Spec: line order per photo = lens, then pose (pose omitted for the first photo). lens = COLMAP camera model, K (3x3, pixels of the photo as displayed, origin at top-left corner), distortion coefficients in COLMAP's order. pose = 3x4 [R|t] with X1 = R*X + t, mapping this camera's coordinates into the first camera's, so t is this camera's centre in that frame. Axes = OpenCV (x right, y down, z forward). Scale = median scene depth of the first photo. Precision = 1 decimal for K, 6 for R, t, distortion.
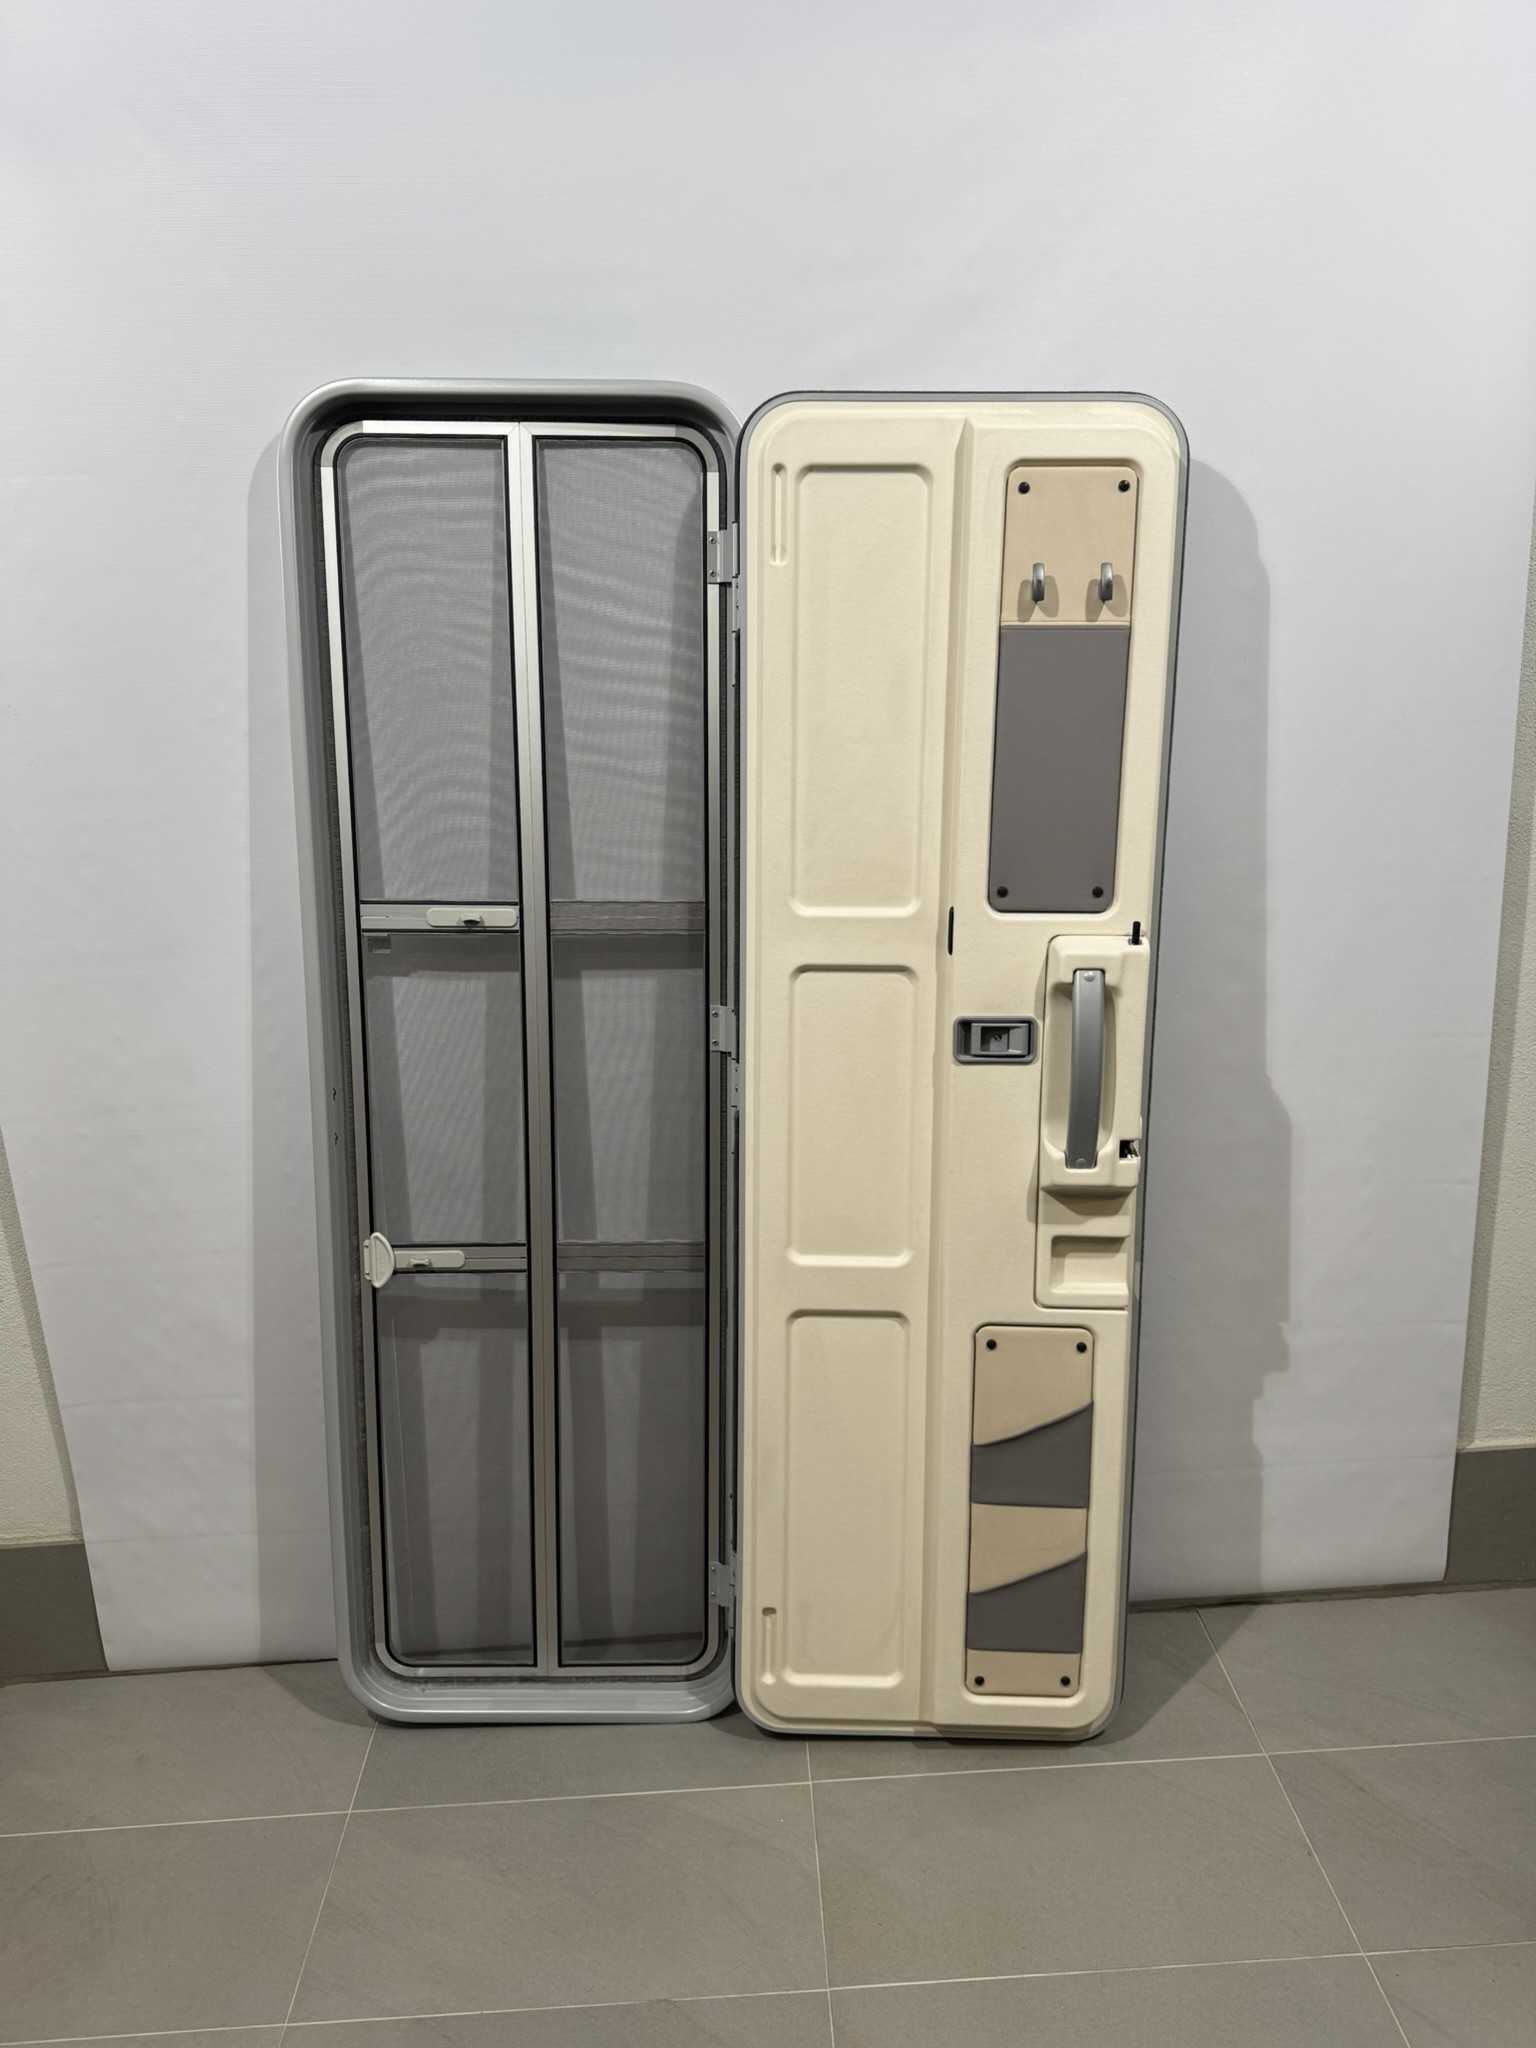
lens RADIAL K [[1443.1, 0, 762.6], [0, 1443.1, 1020.9], [0, 0, 1]] dist [0.141183, -0.239533]
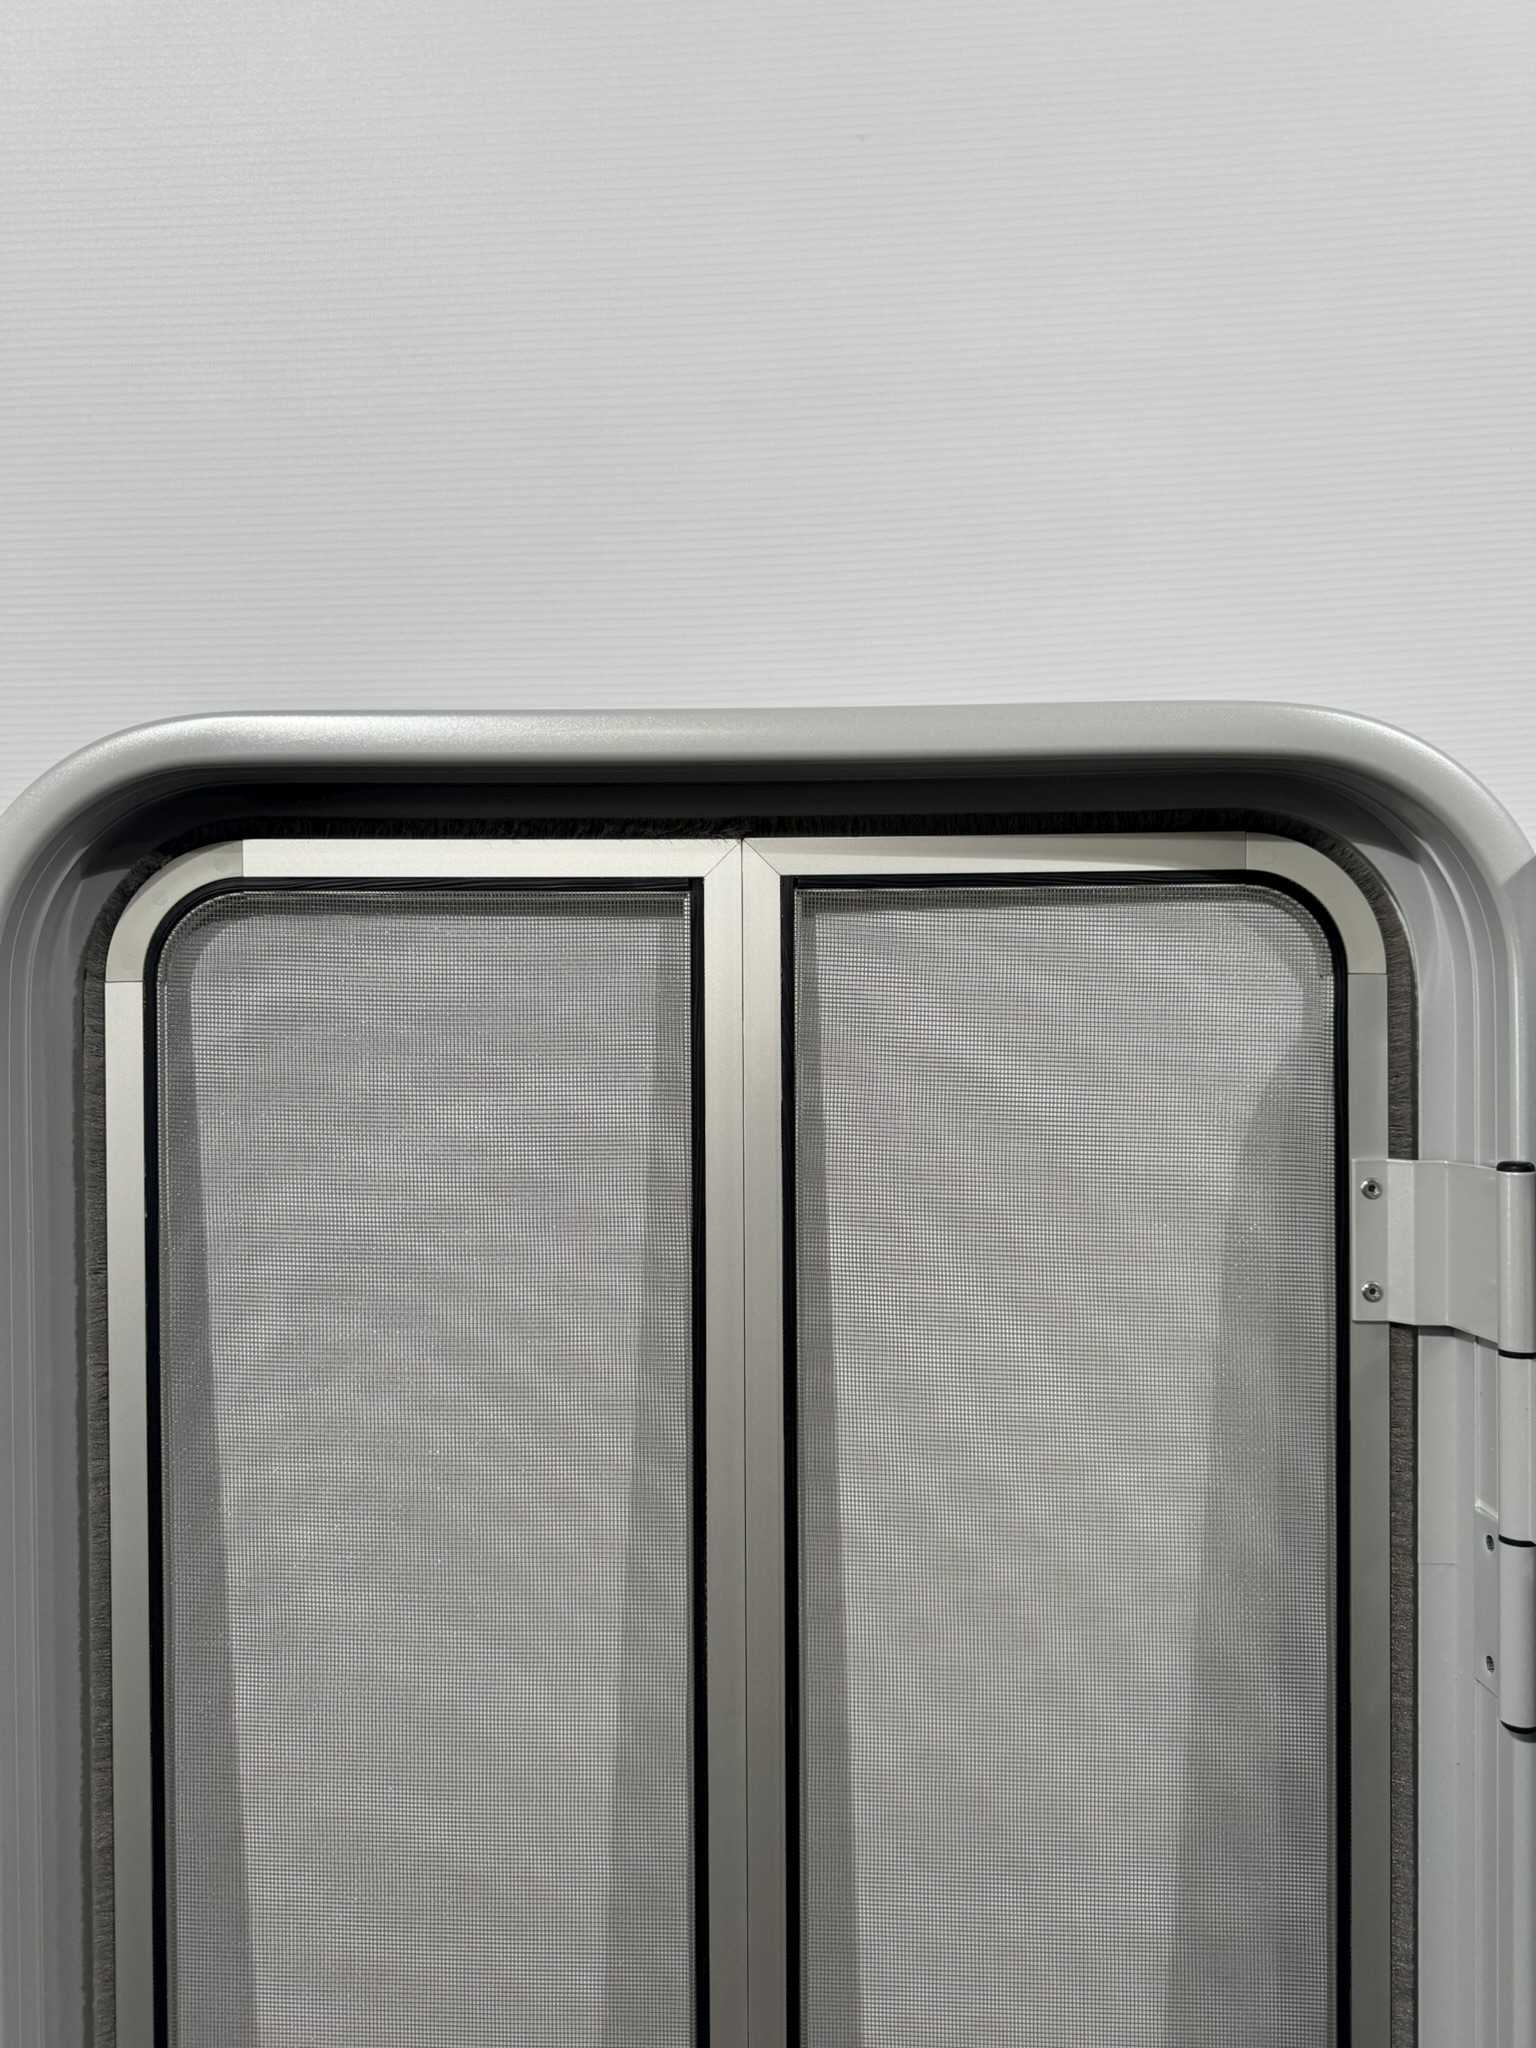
lens RADIAL K [[1426.5, 0, 754.6], [0, 1426.5, 1021.0], [0, 0, 1]] dist [0.100997, -0.151114]
pose [[0.999694, -0.012057, -0.021589, -0.155755], [0.008729, 0.988932, -0.148111, -0.321385], [0.023136, 0.147877, 0.988735, 0.700472]]
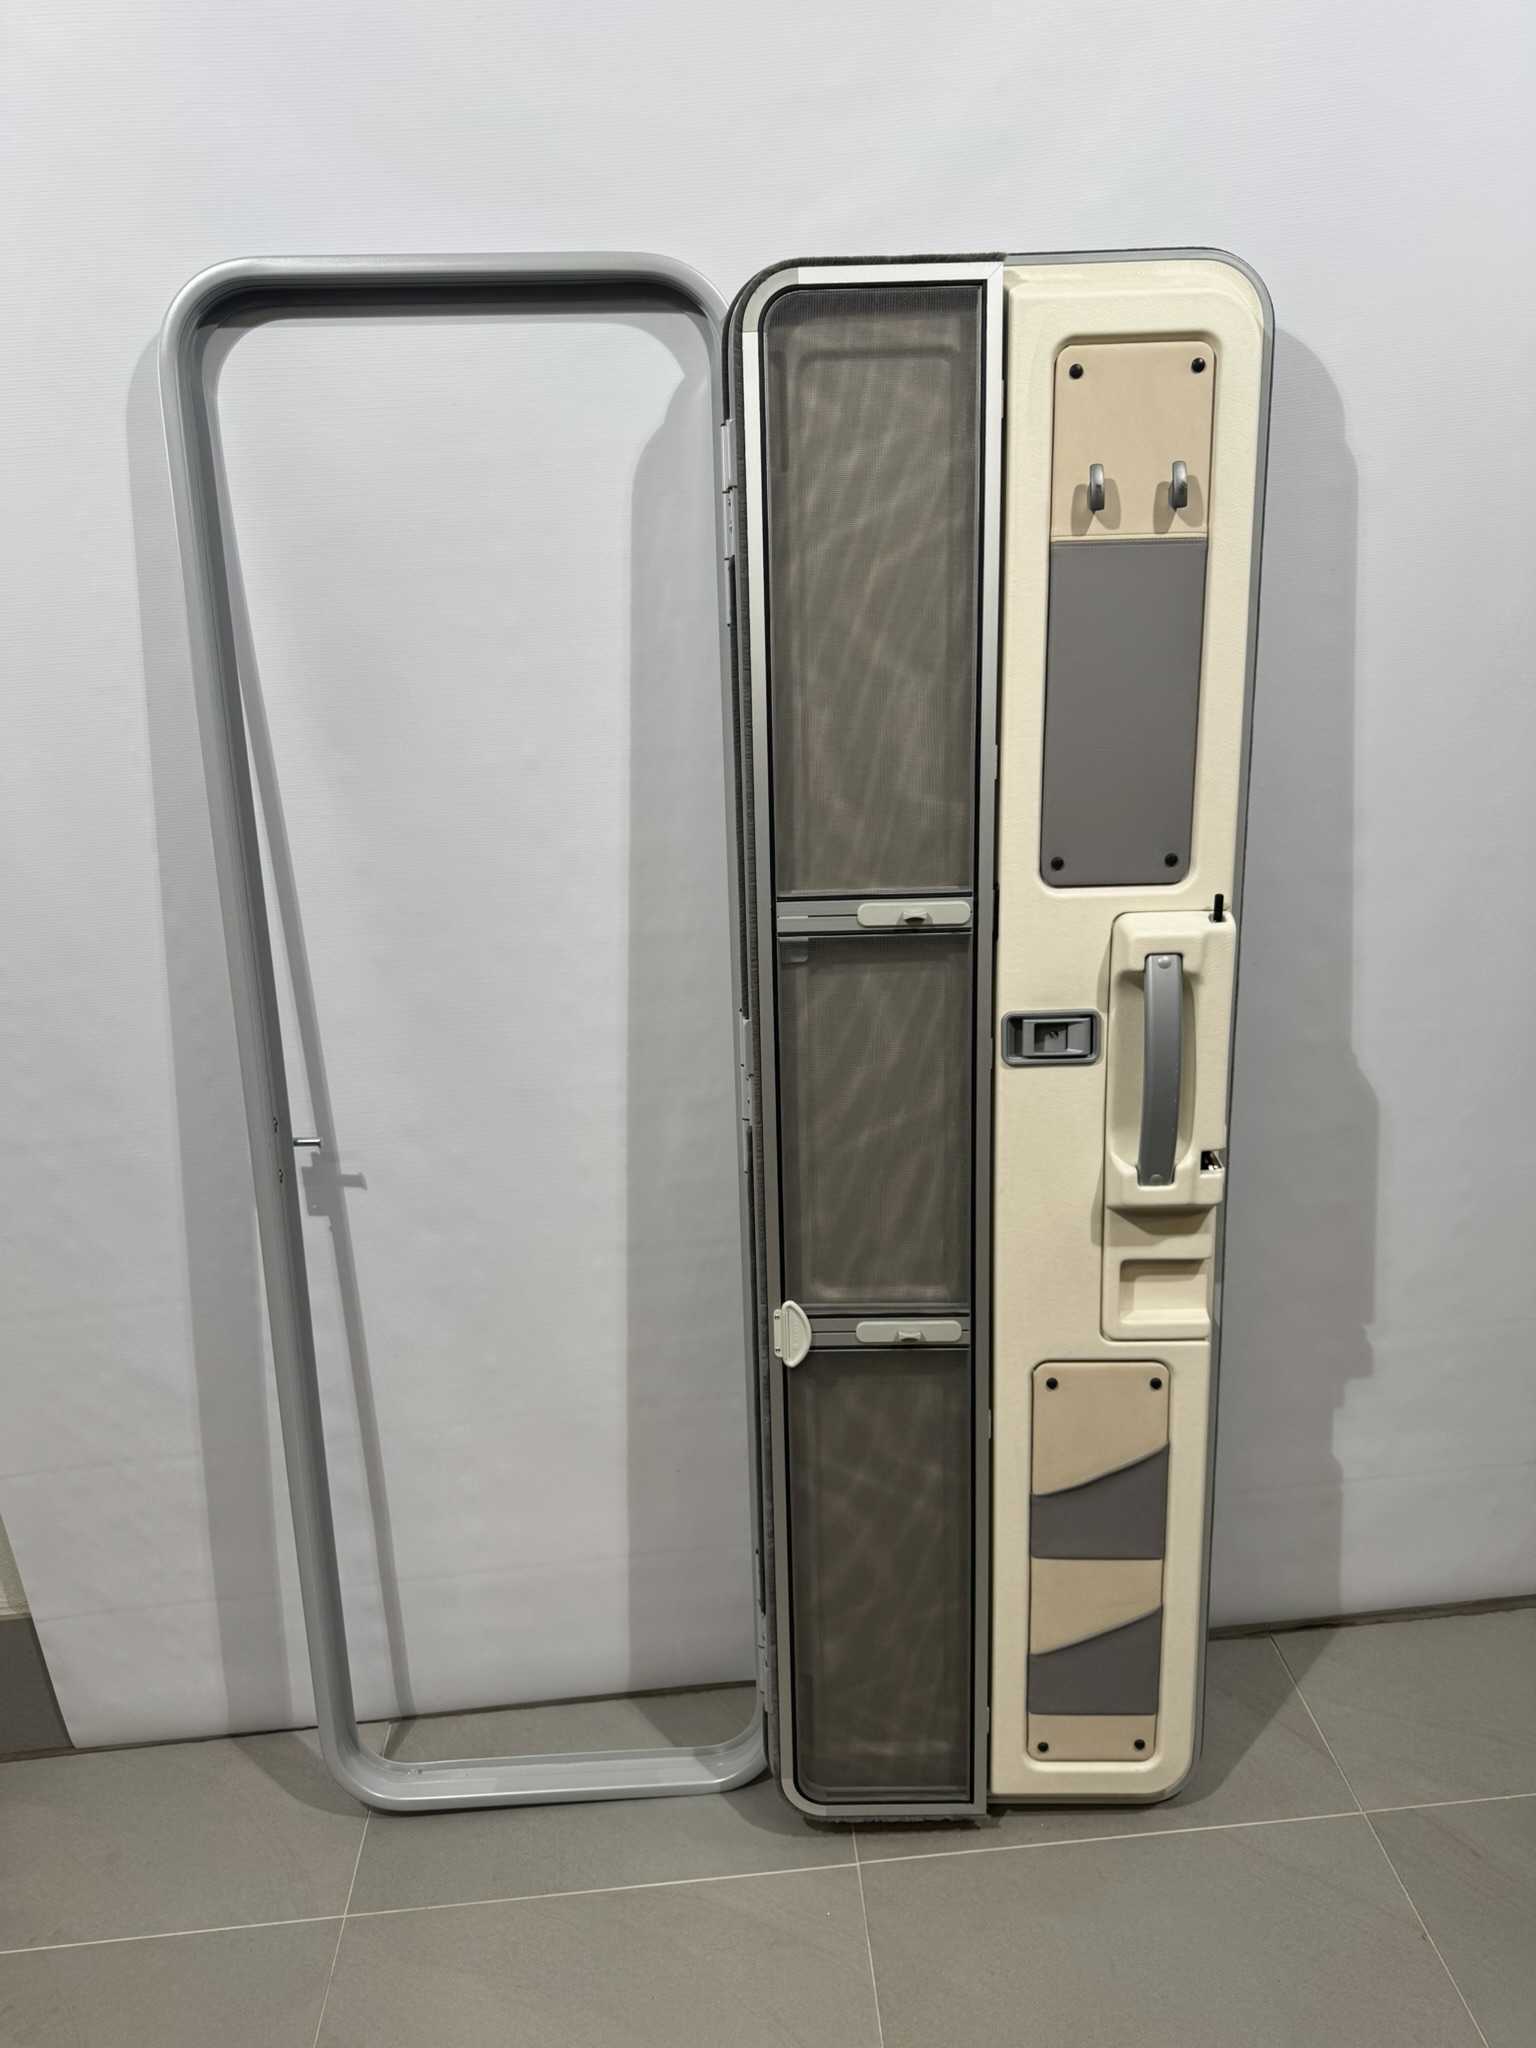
lens RADIAL K [[1426.5, 0, 754.6], [0, 1426.5, 1021.0], [0, 0, 1]] dist [0.100997, -0.151114]
pose [[0.999353, -0.035760, 0.003714, -0.015873], [0.035477, 0.997608, 0.059320, -0.051969], [-0.005827, -0.059150, 0.998232, 0.160786]]
